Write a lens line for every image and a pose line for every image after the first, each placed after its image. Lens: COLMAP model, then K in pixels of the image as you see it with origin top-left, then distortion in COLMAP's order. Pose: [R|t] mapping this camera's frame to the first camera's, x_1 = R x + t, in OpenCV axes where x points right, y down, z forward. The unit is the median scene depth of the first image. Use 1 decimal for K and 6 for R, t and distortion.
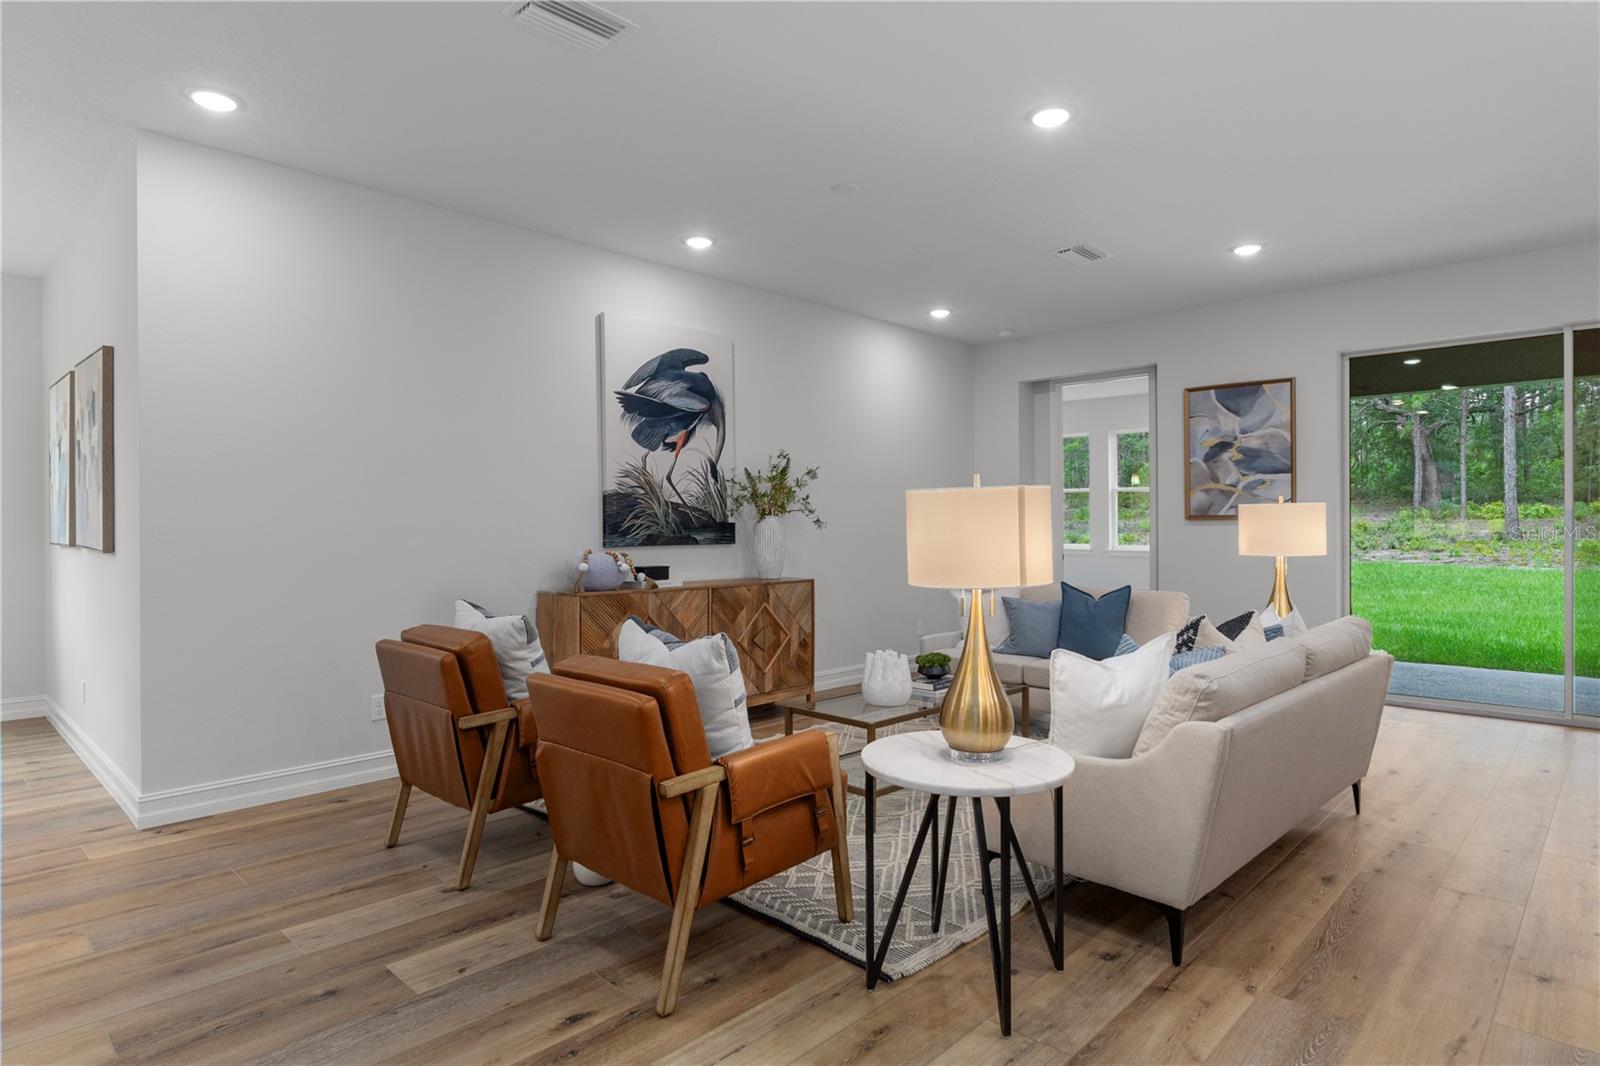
lens RADIAL K [[882.0, 0, 800.0], [0, 882.0, 533.0], [0, 0, 1]] dist [-0.001445, 0.000067]
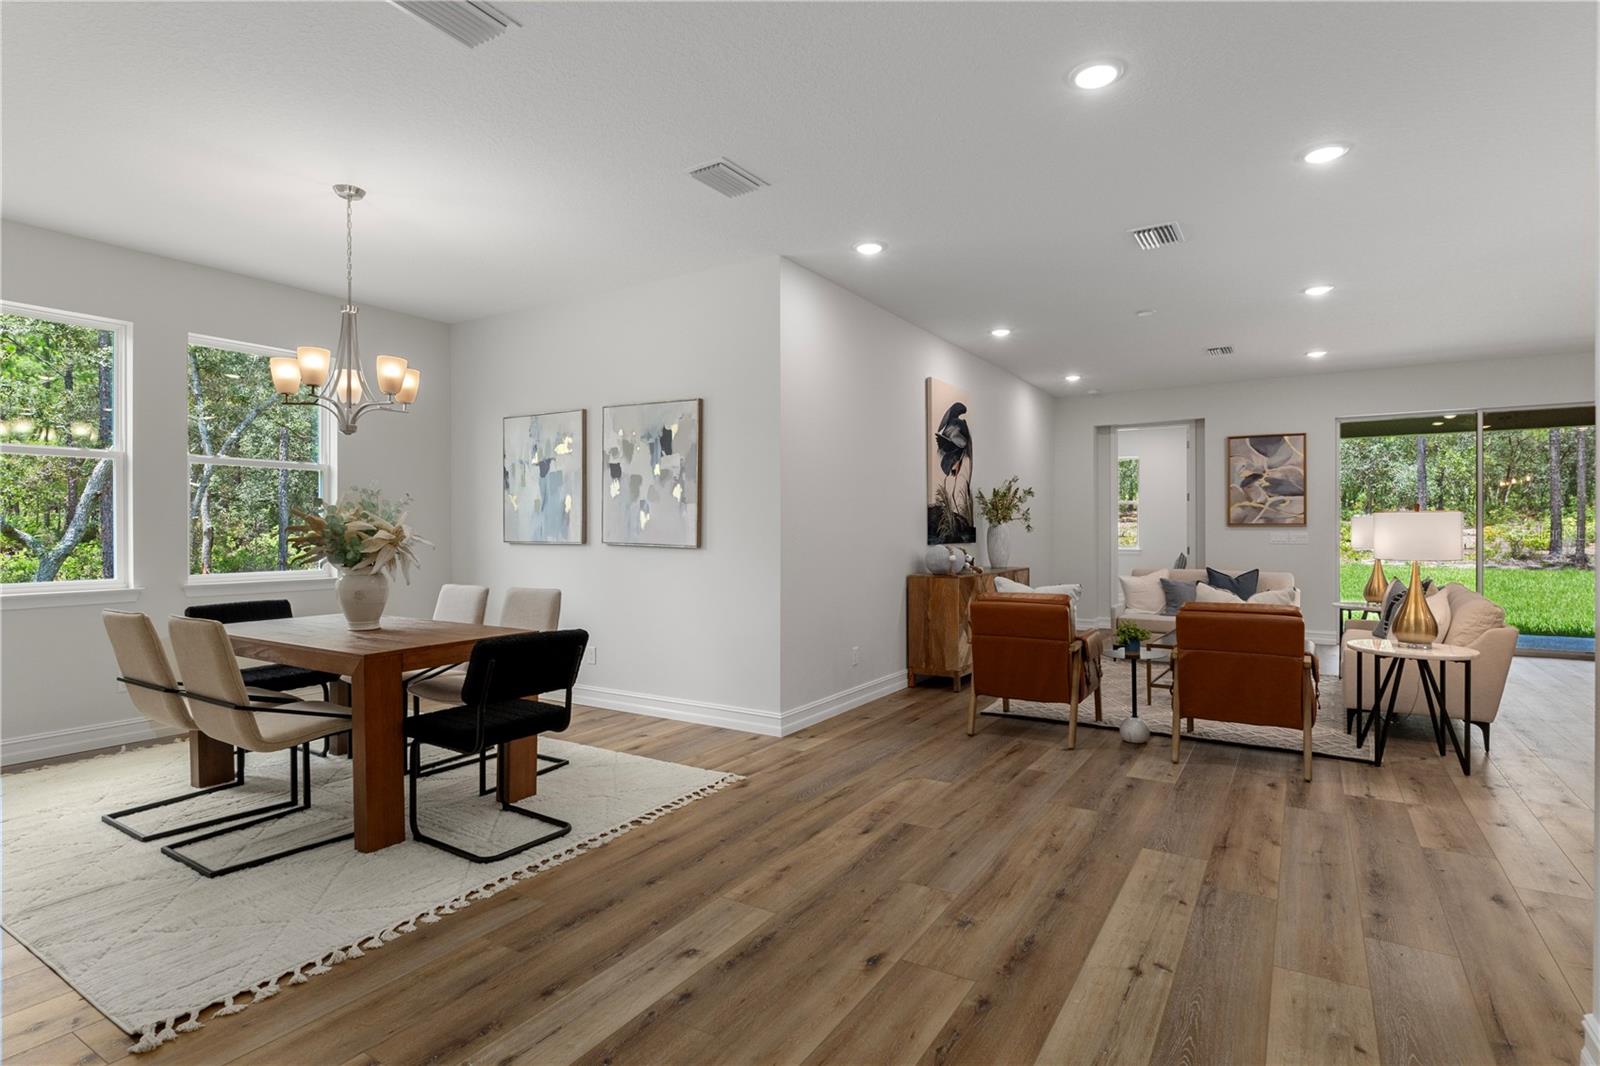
lens RADIAL K [[813.0, 0, 803.5], [0, 813.0, 531.9], [0, 0, 1]] dist [0.001600, -0.001064]
pose [[0.978330, 0.002623, 0.207033, -0.640855], [-0.001505, 0.999983, -0.005559, 0.003146], [-0.207045, 0.005127, 0.978318, -0.209312]]
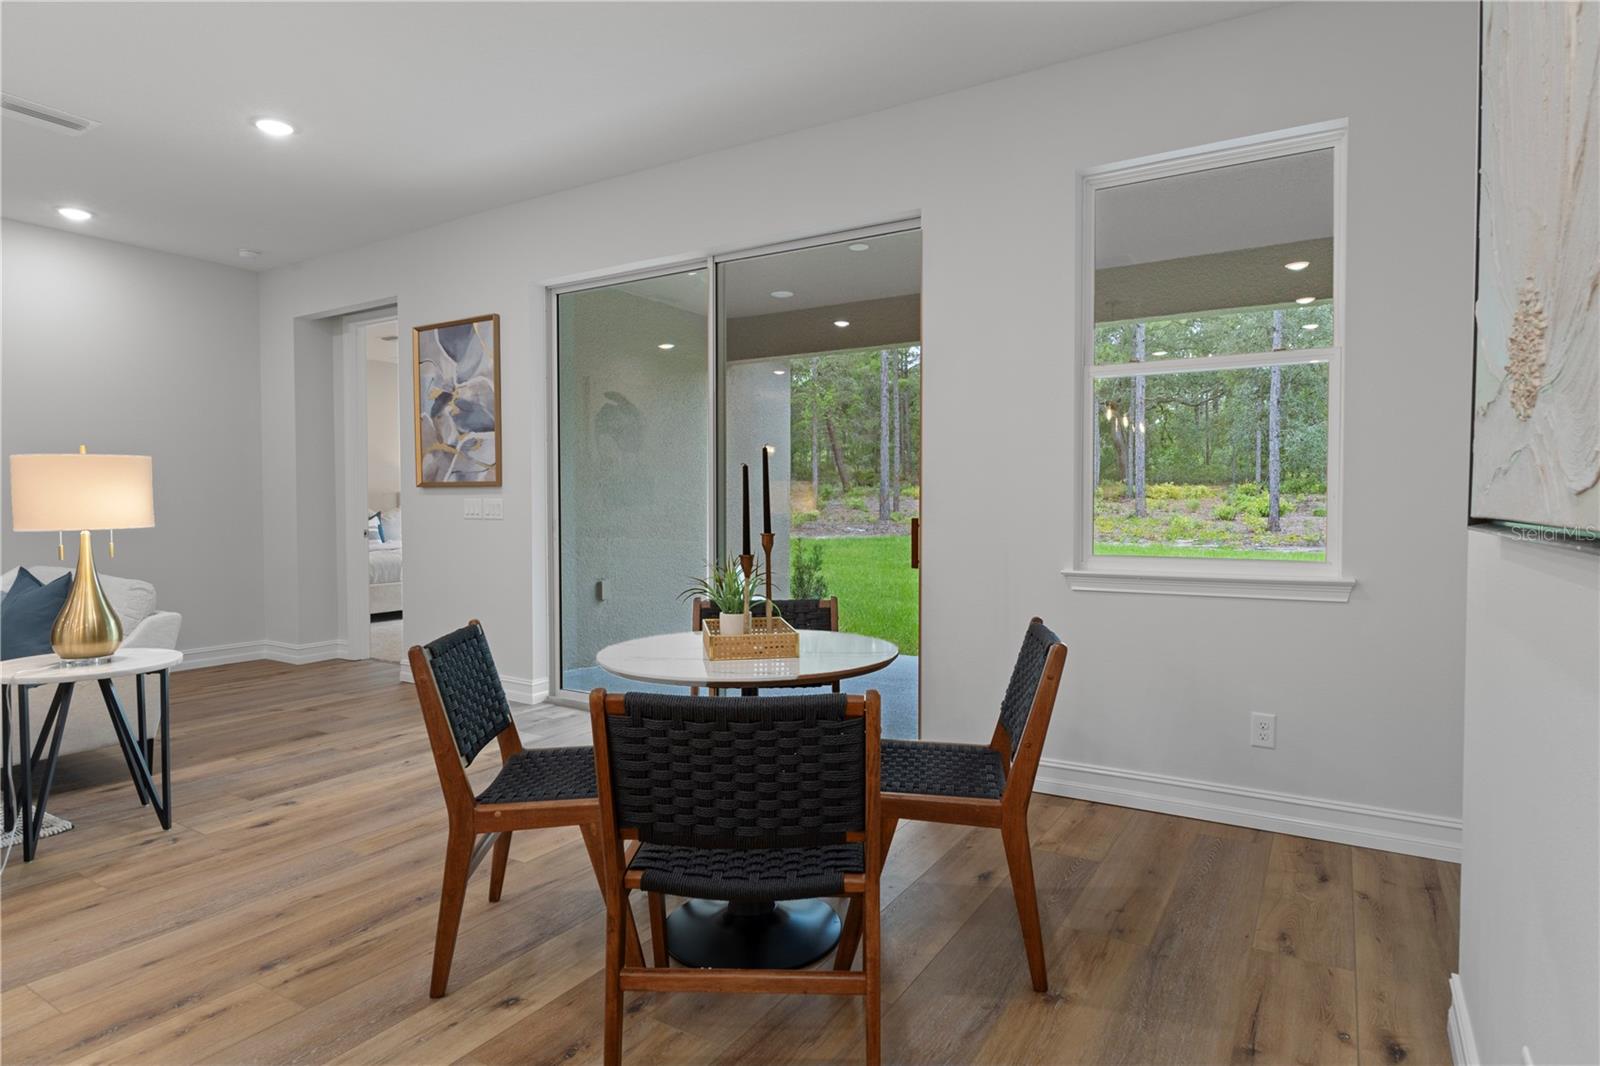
lens RADIAL K [[891.4, 0, 809.6], [0, 891.4, 526.6], [0, 0, 1]] dist [0.001868, 0.000490]
pose [[0.976192, -0.000641, 0.216909, 0.744018], [-0.002956, 0.999863, 0.016259, 0.007781], [-0.216890, -0.016513, 0.976056, 0.135546]]
